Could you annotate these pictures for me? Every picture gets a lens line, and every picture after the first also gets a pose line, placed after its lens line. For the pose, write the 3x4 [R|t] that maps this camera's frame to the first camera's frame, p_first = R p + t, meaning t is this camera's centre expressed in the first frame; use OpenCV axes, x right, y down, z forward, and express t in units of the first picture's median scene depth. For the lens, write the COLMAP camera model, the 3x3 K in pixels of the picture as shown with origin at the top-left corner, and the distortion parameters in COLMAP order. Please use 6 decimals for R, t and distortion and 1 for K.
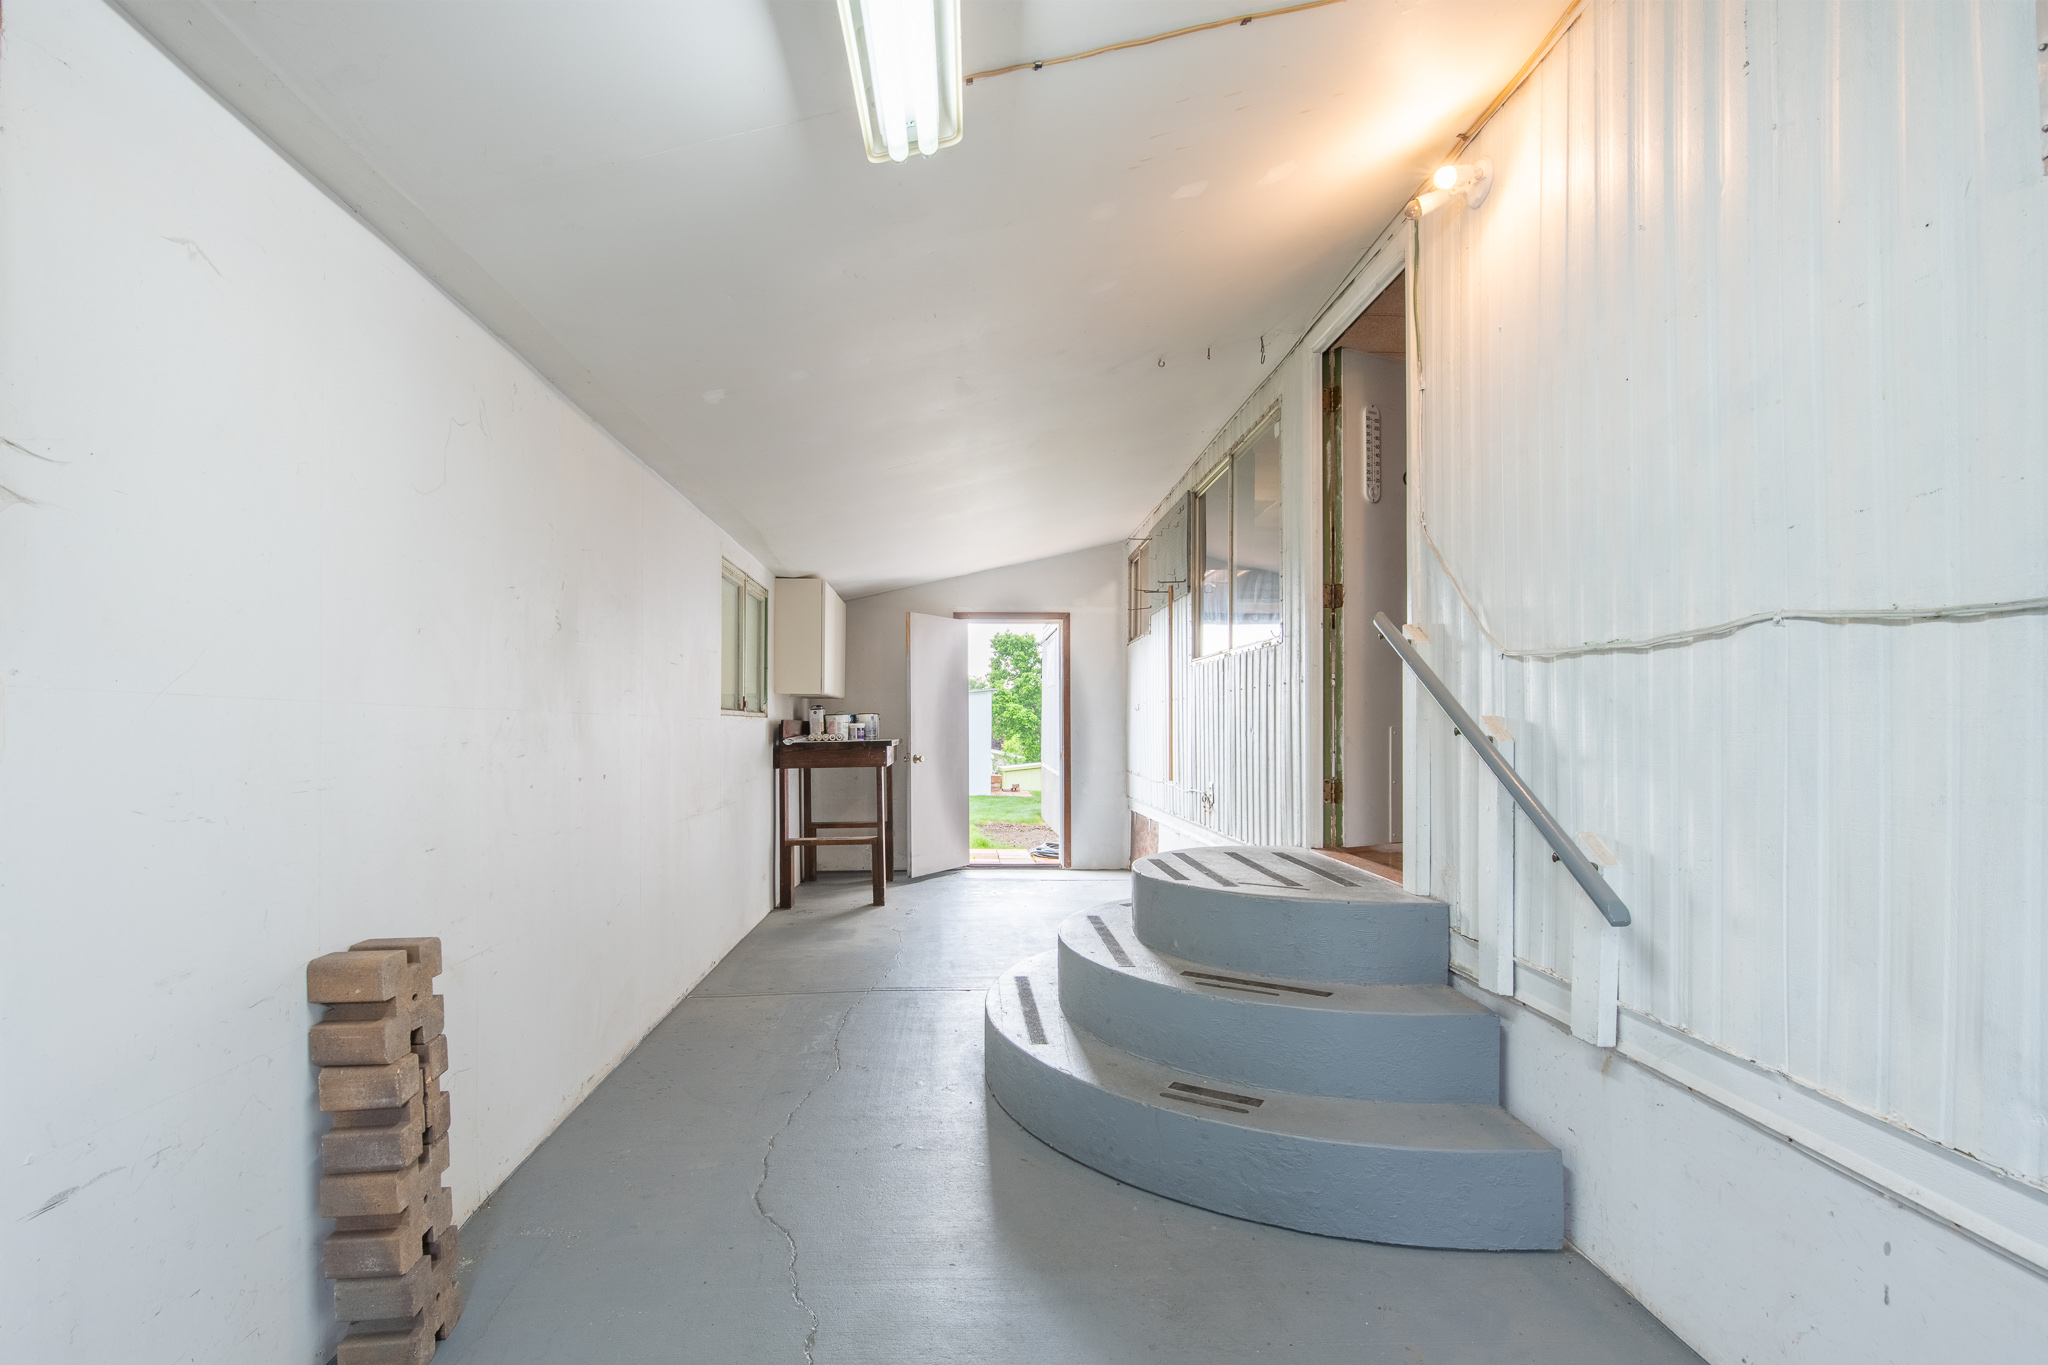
lens RADIAL K [[892.1, 0, 1036.1], [0, 892.1, 676.8], [0, 0, 1]] dist [-0.011859, -0.000505]
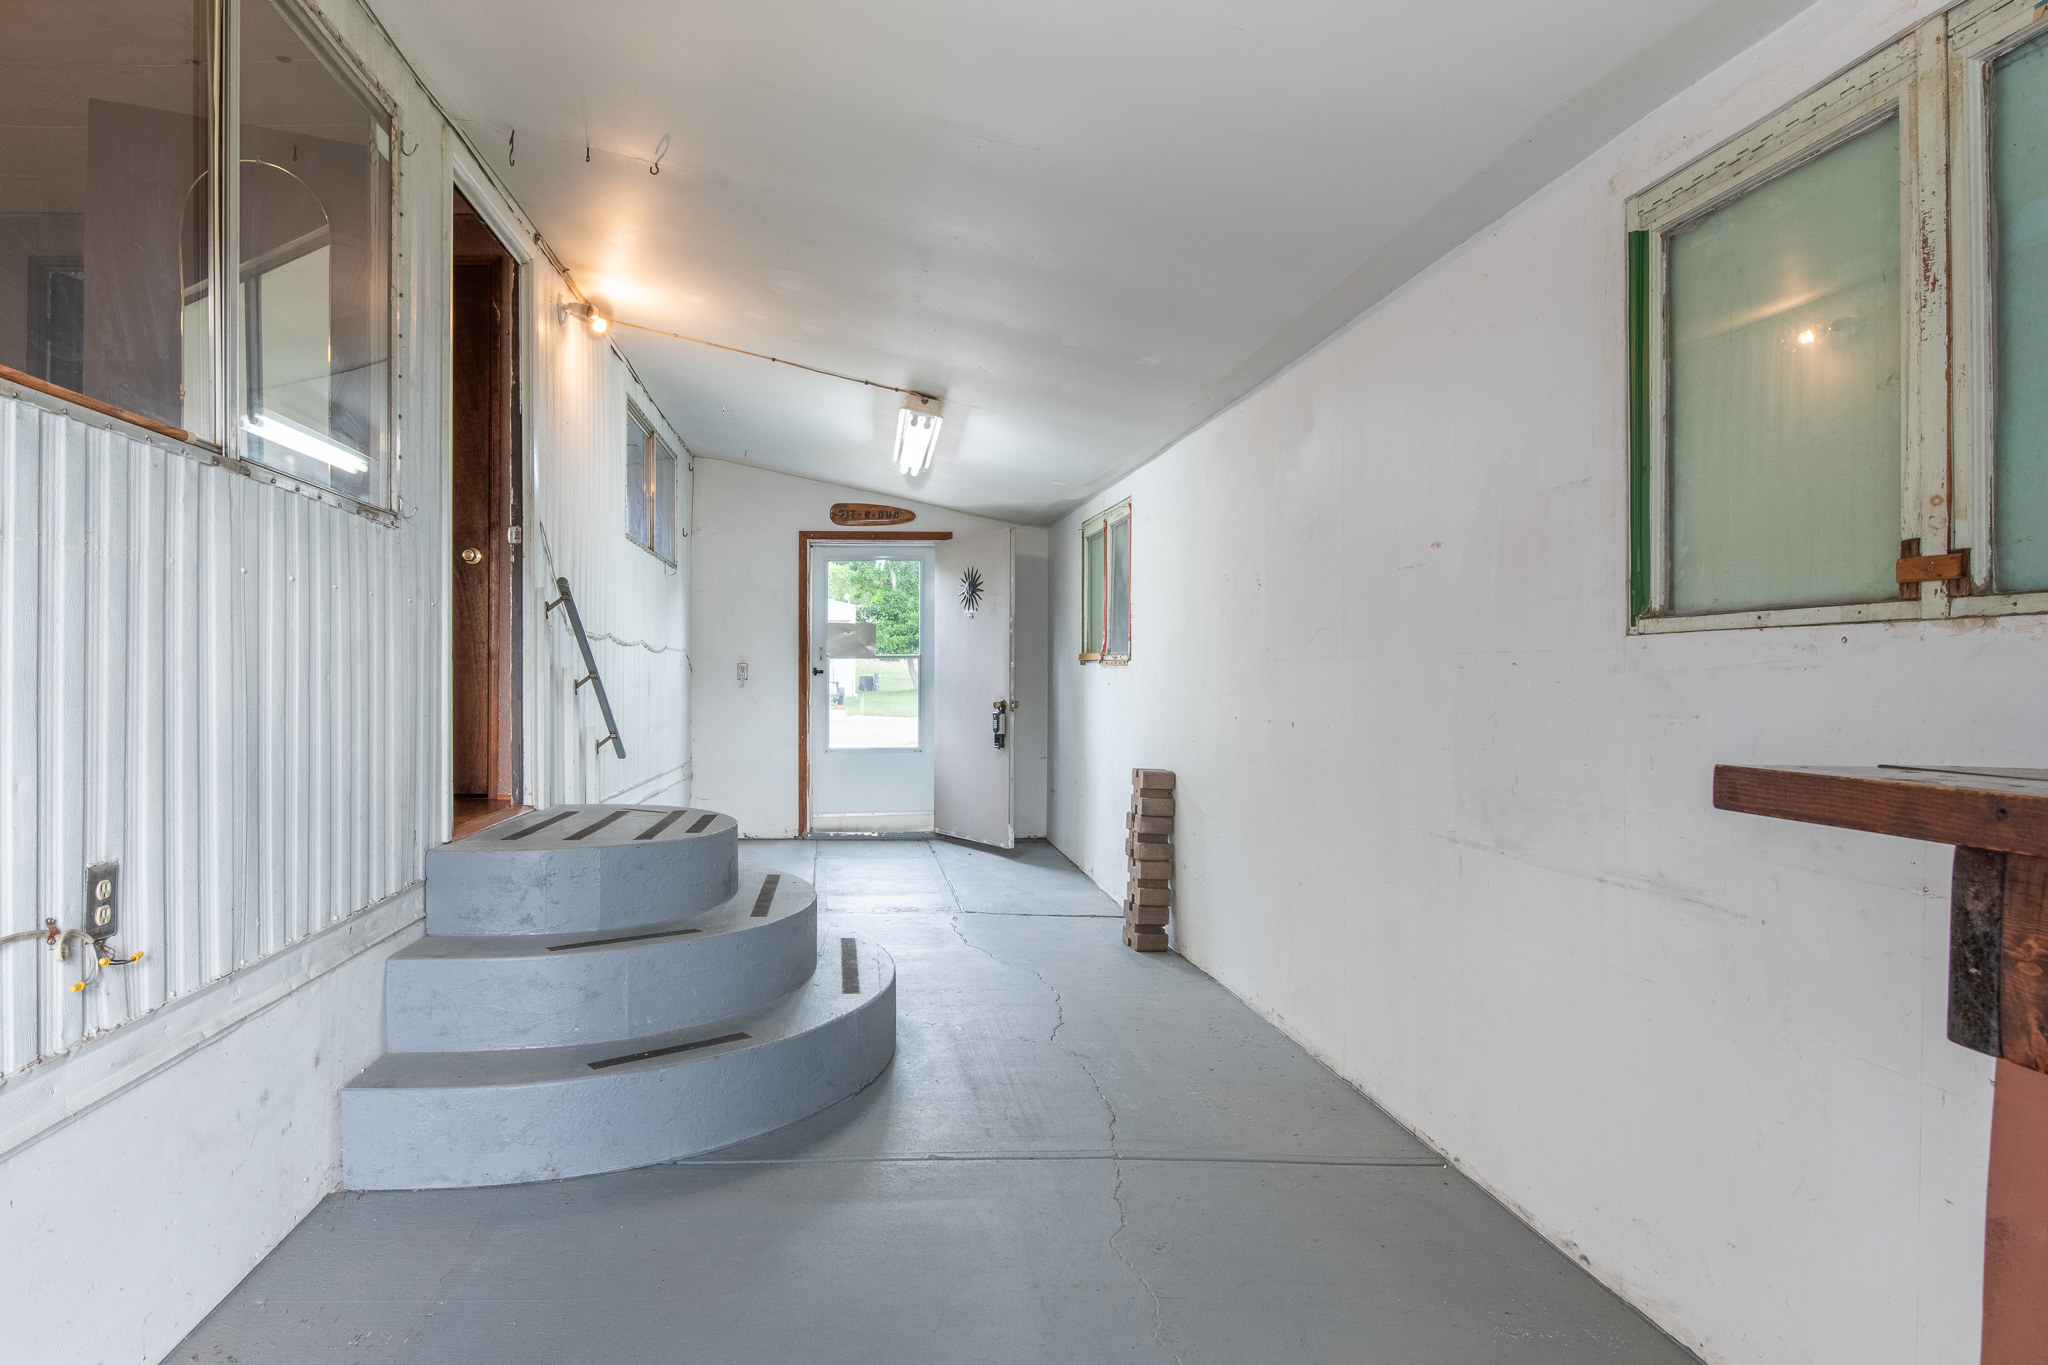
lens RADIAL K [[892.1, 0, 1036.1], [0, 892.1, 676.8], [0, 0, 1]] dist [-0.011859, -0.000505]
pose [[-0.992584, -0.004355, -0.121483, -0.084598], [-0.002315, 0.999854, -0.016931, 0.074209], [0.121539, -0.016524, -0.992449, 1.864166]]
